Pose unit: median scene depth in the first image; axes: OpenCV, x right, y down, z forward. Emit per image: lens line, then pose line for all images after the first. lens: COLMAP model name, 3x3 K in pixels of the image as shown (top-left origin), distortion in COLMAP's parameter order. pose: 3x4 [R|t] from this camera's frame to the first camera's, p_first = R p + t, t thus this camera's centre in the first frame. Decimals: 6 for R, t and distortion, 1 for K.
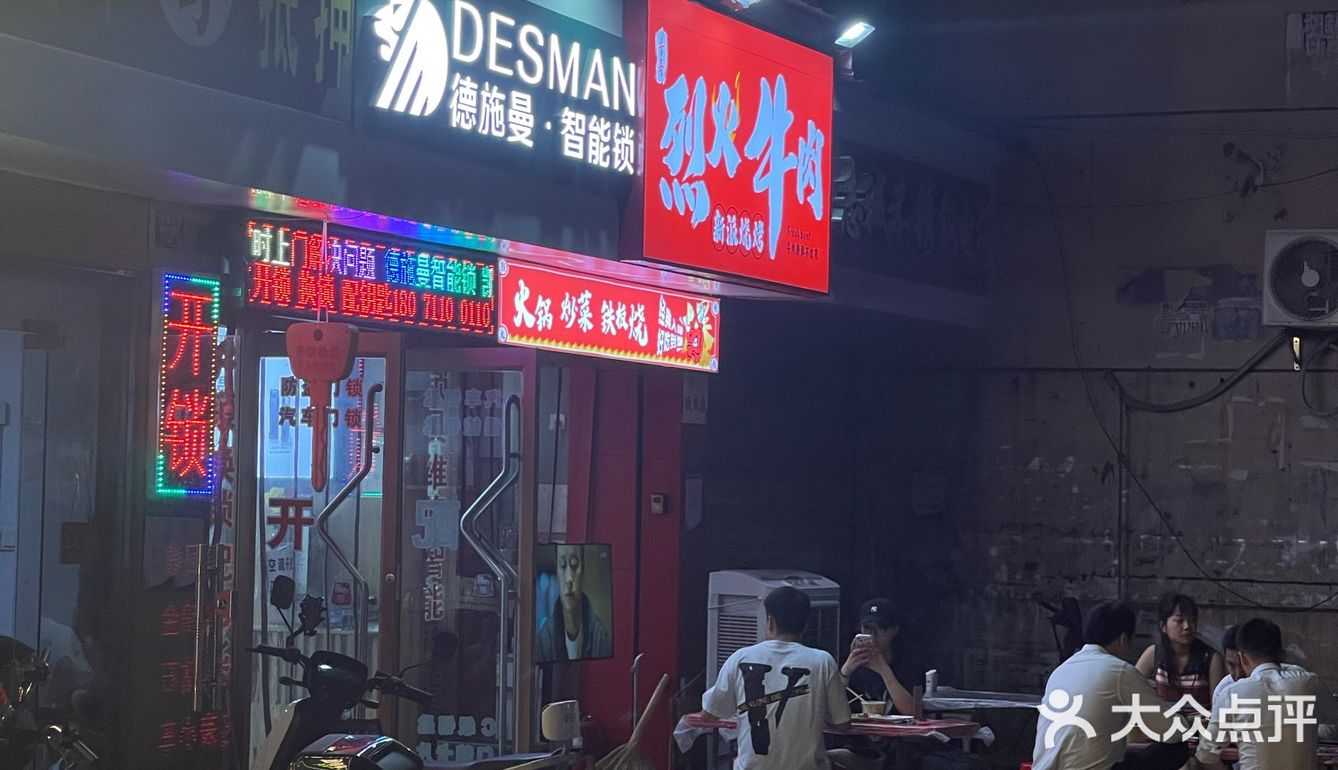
lens RADIAL K [[3401.8, 0, 667.5], [0, 3401.8, 391.6], [0, 0, 1]] dist [0.123072, 0.000000]
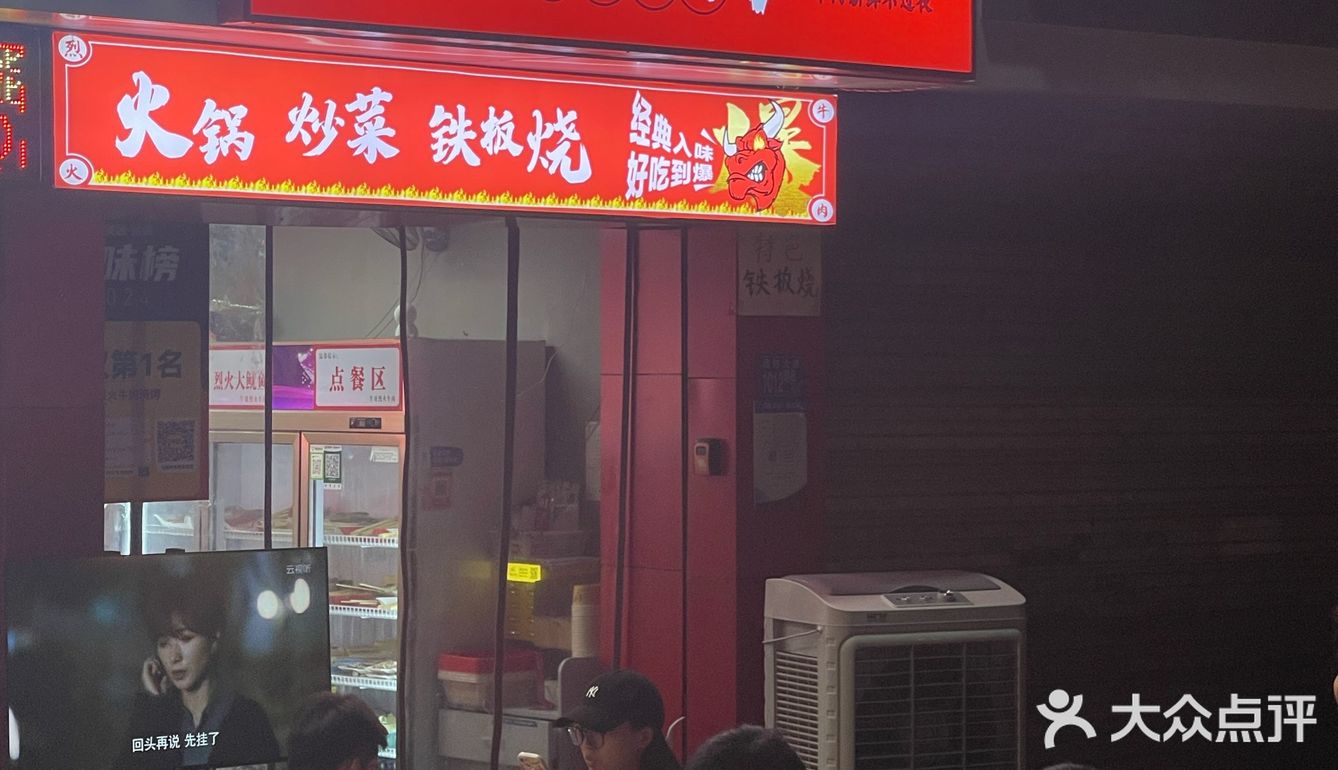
lens RADIAL K [[3655.8, 0, 671.9], [0, 3655.8, 376.9], [0, 0, 1]] dist [0.393967, 0.000000]
pose [[0.898281, -0.015224, -0.439158, 0.280180], [0.029995, 0.999193, 0.026715, 0.002994], [0.438396, -0.037170, 0.898013, 0.471079]]
